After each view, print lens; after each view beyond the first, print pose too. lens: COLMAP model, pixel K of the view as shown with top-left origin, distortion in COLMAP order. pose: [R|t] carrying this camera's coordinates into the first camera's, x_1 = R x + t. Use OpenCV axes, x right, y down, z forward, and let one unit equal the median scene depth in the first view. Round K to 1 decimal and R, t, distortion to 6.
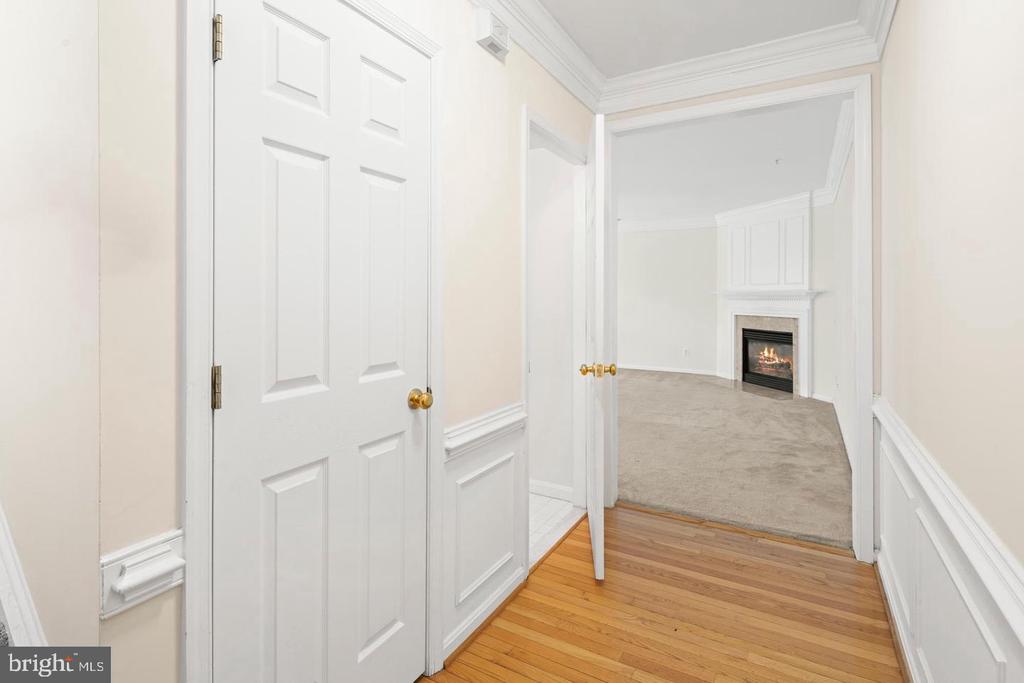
lens RADIAL K [[502.7, 0, 517.5], [0, 502.7, 298.2], [0, 0, 1]] dist [0.006381, -0.004228]
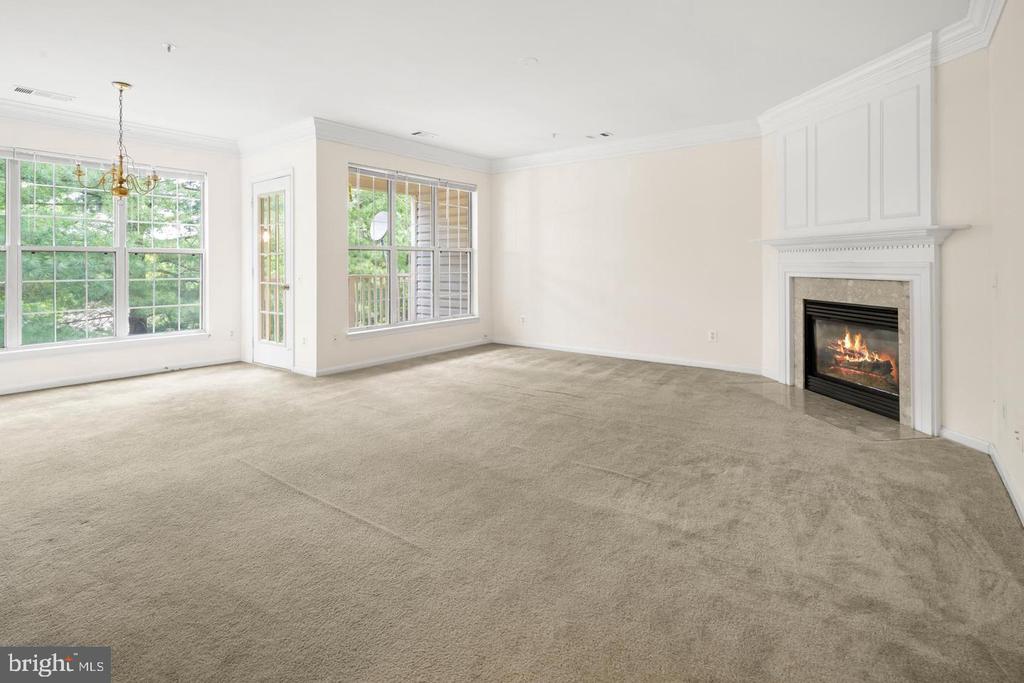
lens RADIAL K [[502.7, 0, 520.1], [0, 502.7, 267.6], [0, 0, 1]] dist [0.006381, -0.004228]
pose [[0.991163, -0.011097, -0.132186, 0.217916], [0.011518, 0.999931, 0.002420, 0.019506], [0.132150, -0.003921, 0.991222, 0.412373]]
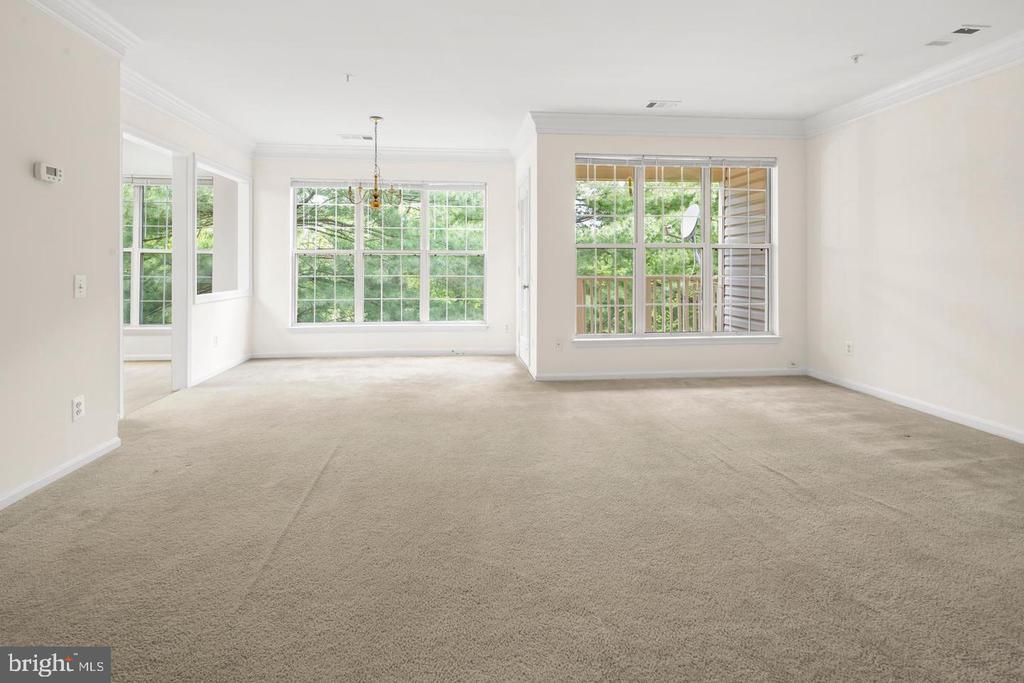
lens RADIAL K [[502.7, 0, 507.6], [0, 502.7, 264.1], [0, 0, 1]] dist [0.006381, -0.004228]
pose [[0.588854, -0.007531, -0.808204, 0.376009], [0.000463, 0.999960, -0.008980, 0.019401], [0.808239, 0.004913, 0.588834, 0.656677]]
